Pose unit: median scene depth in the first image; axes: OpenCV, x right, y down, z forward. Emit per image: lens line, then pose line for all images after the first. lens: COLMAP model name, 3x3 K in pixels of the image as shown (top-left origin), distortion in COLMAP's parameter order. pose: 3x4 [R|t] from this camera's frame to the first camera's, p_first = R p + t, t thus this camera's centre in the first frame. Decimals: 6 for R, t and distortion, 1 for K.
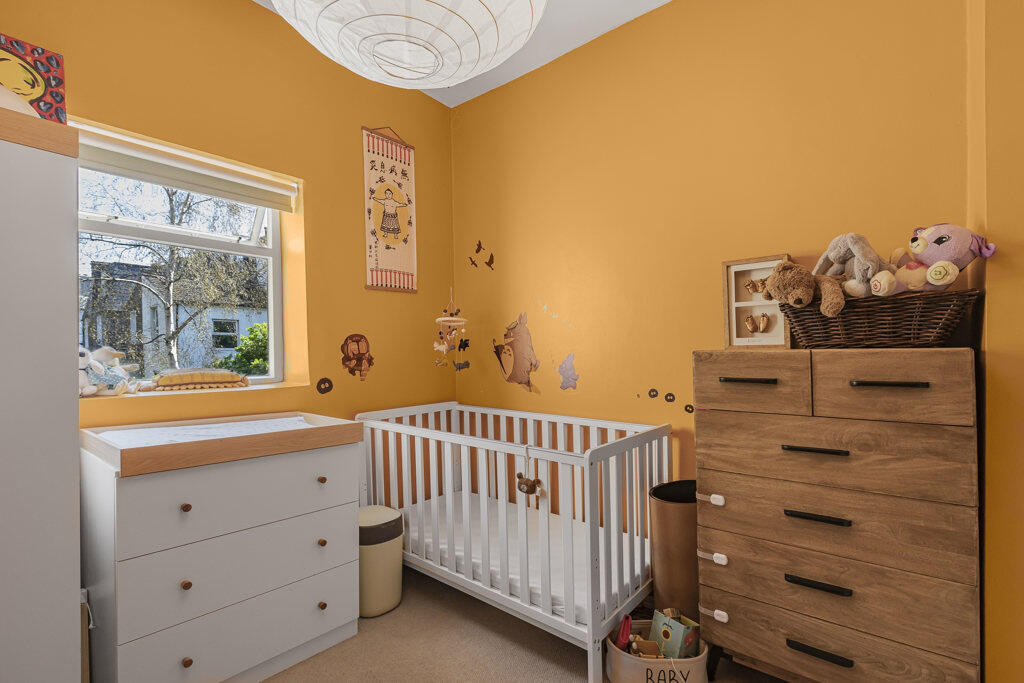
lens RADIAL K [[472.5, 0, 513.9], [0, 472.5, 352.9], [0, 0, 1]] dist [0.004959, 0.000835]
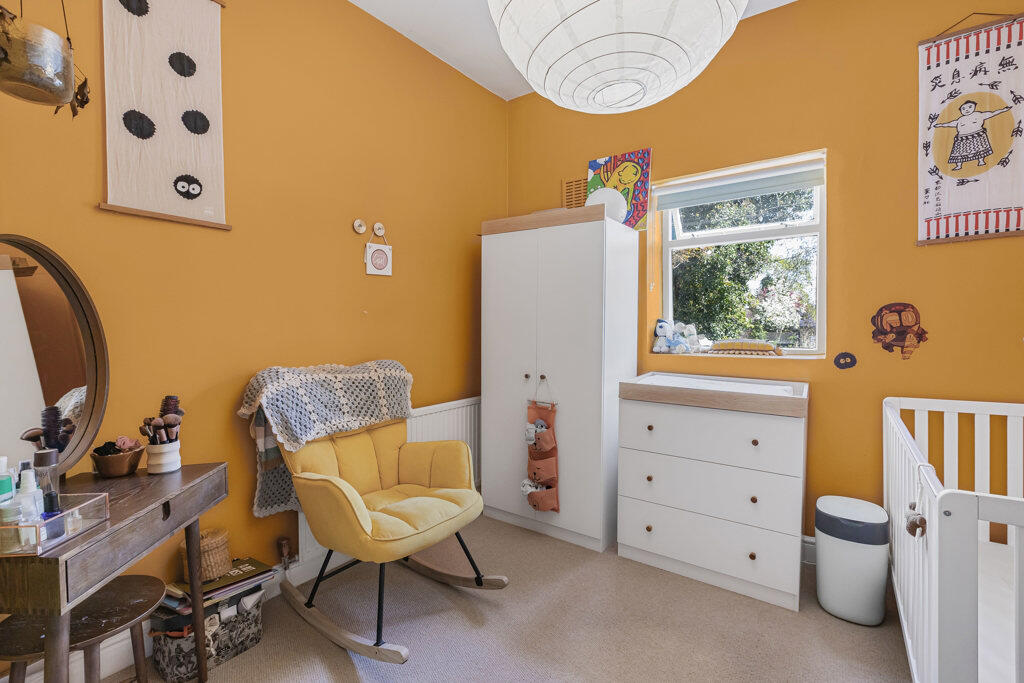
lens RADIAL K [[456.2, 0, 512.0], [0, 456.2, 341.5], [0, 0, 1]] dist [-0.001702, -0.000408]
pose [[0.078554, 0.032592, -0.996377, 0.410327], [0.000629, 0.999464, 0.032742, 0.001529], [0.996910, -0.003198, 0.078491, 0.252723]]
